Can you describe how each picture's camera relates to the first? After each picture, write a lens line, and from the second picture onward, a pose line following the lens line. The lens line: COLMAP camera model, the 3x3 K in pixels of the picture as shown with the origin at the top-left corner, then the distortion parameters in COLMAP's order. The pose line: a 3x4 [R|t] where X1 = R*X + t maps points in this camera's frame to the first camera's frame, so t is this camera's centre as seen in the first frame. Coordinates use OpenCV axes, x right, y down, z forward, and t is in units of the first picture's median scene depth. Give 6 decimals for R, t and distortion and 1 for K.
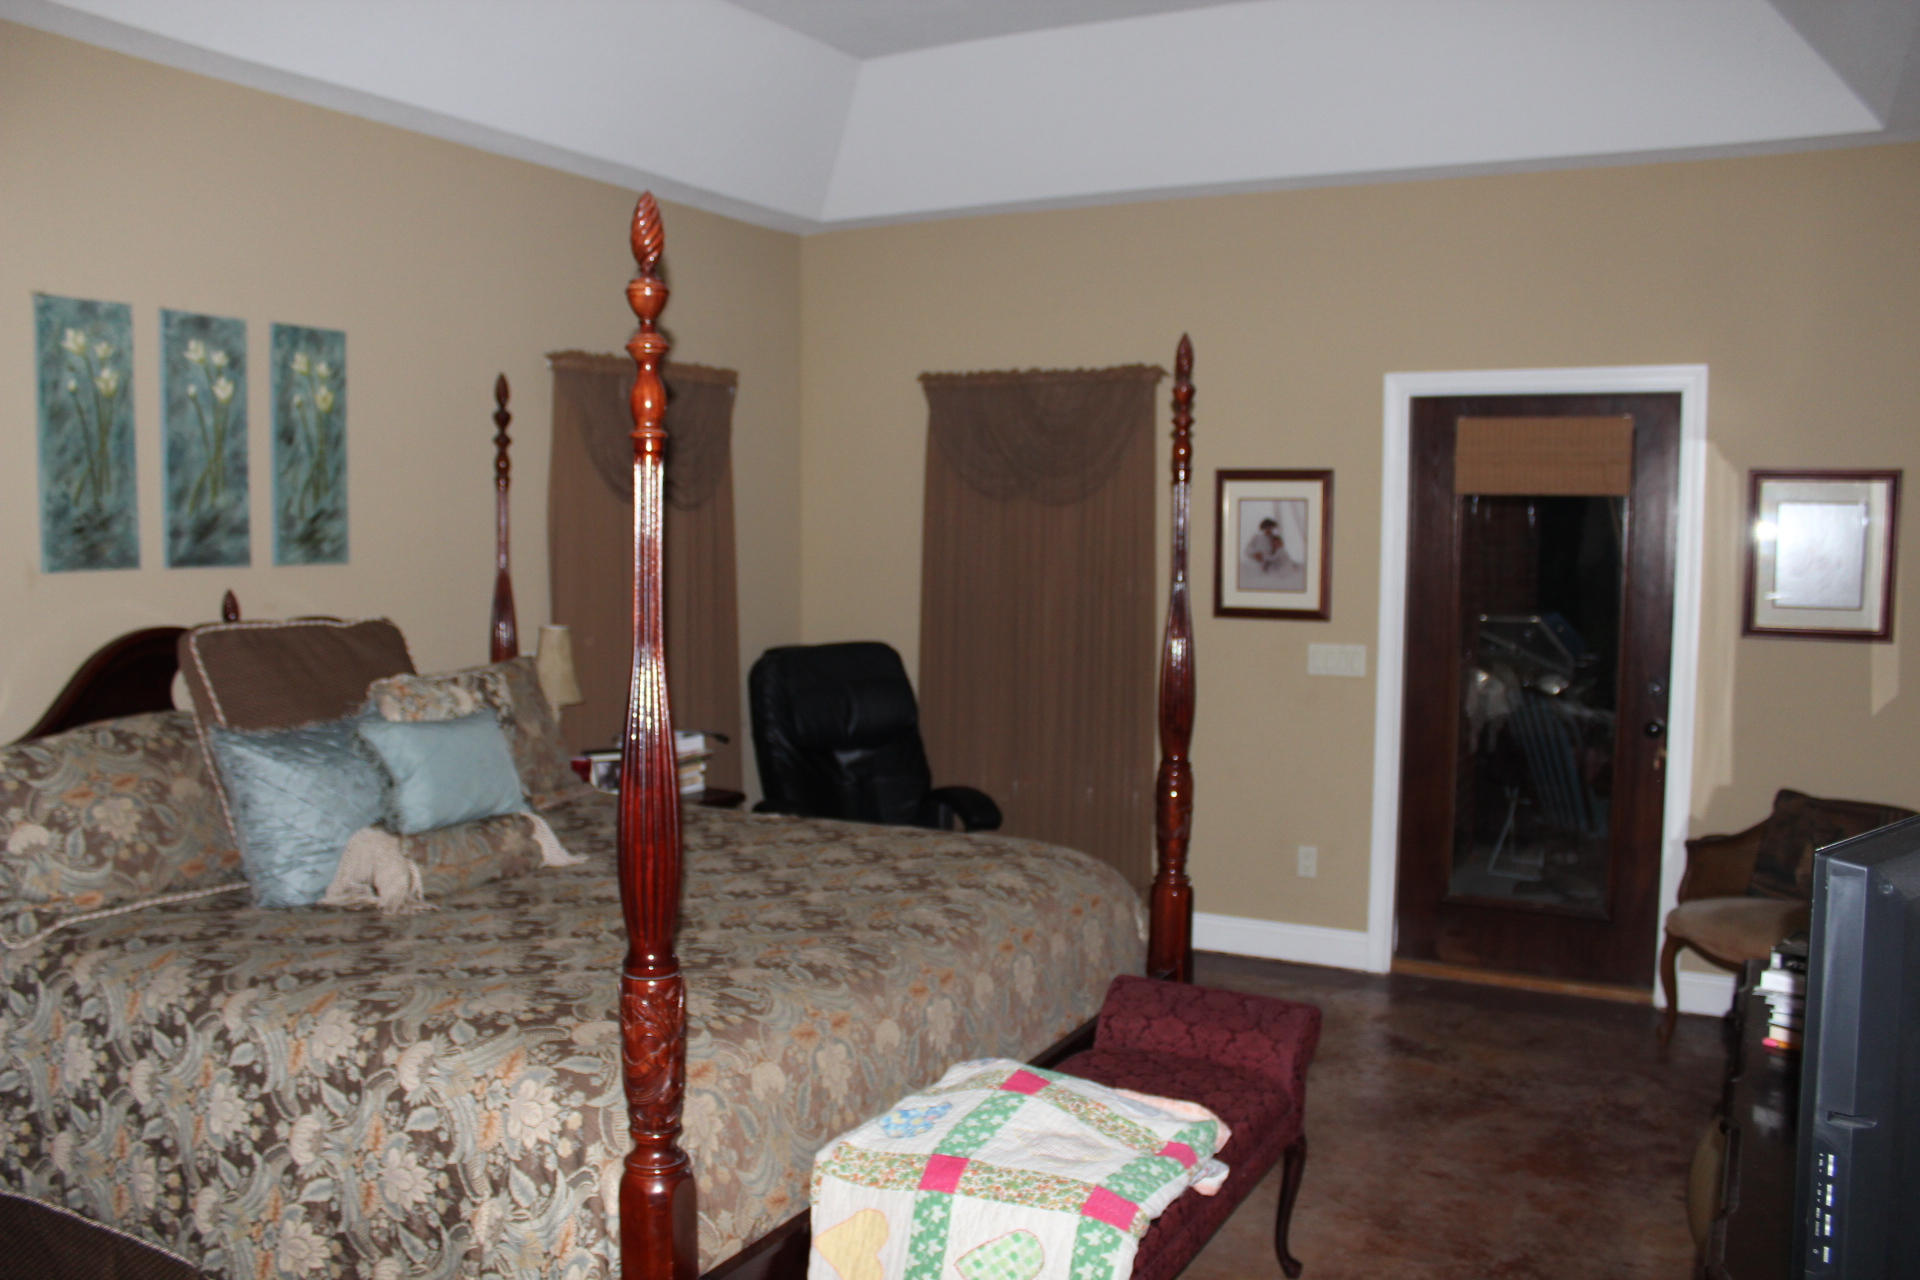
lens RADIAL K [[1607.2, 0, 949.9], [0, 1607.2, 644.4], [0, 0, 1]] dist [-0.160211, 0.127093]
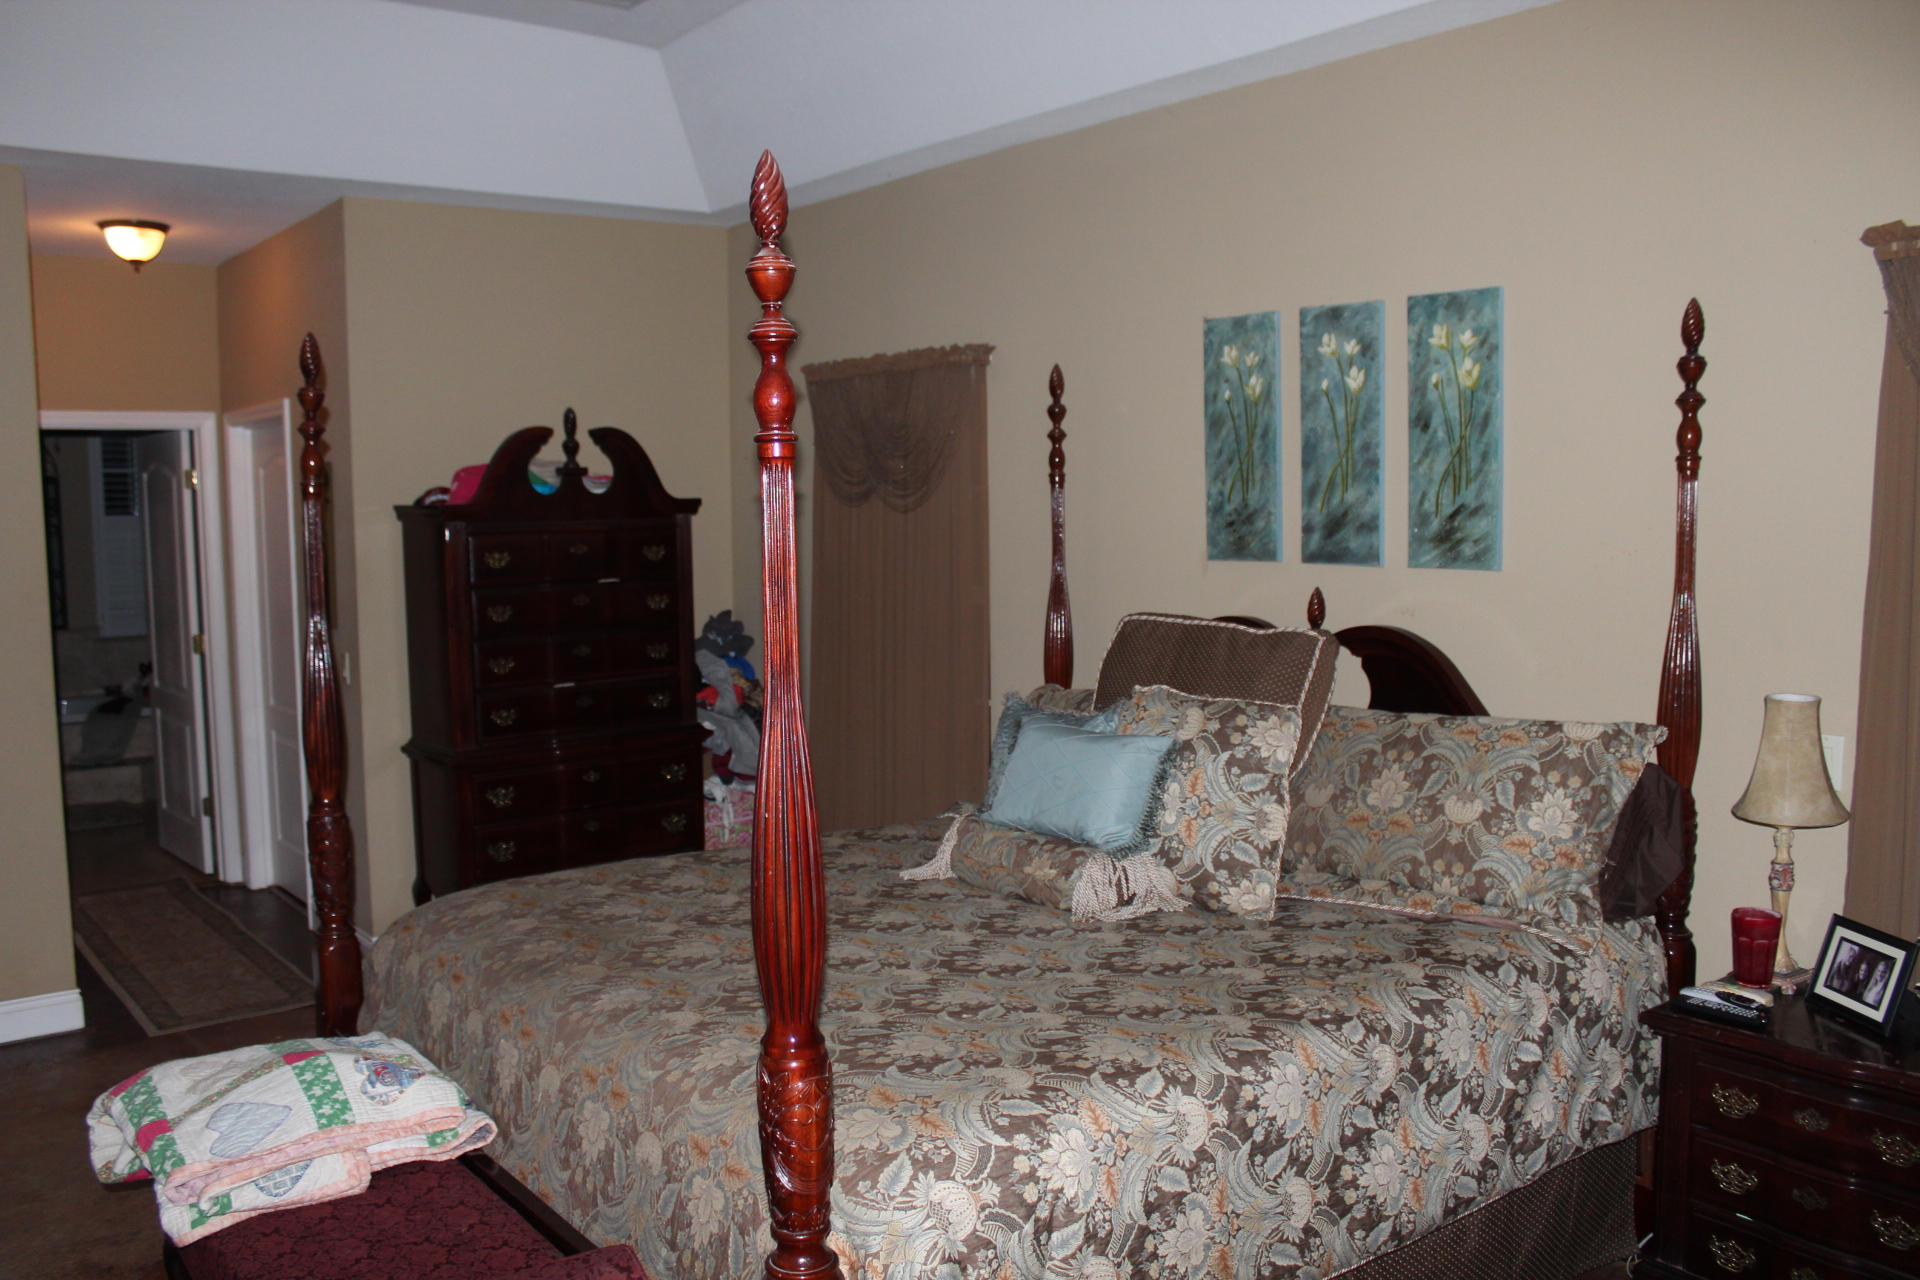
lens RADIAL K [[1607.2, 0, 953.0], [0, 1607.2, 639.8], [0, 0, 1]] dist [-0.160211, 0.127093]
pose [[-0.411908, 0.079047, -0.907790, 0.541028], [-0.061088, 0.991594, 0.114063, -0.103516], [0.909175, 0.102439, -0.403617, 1.211415]]
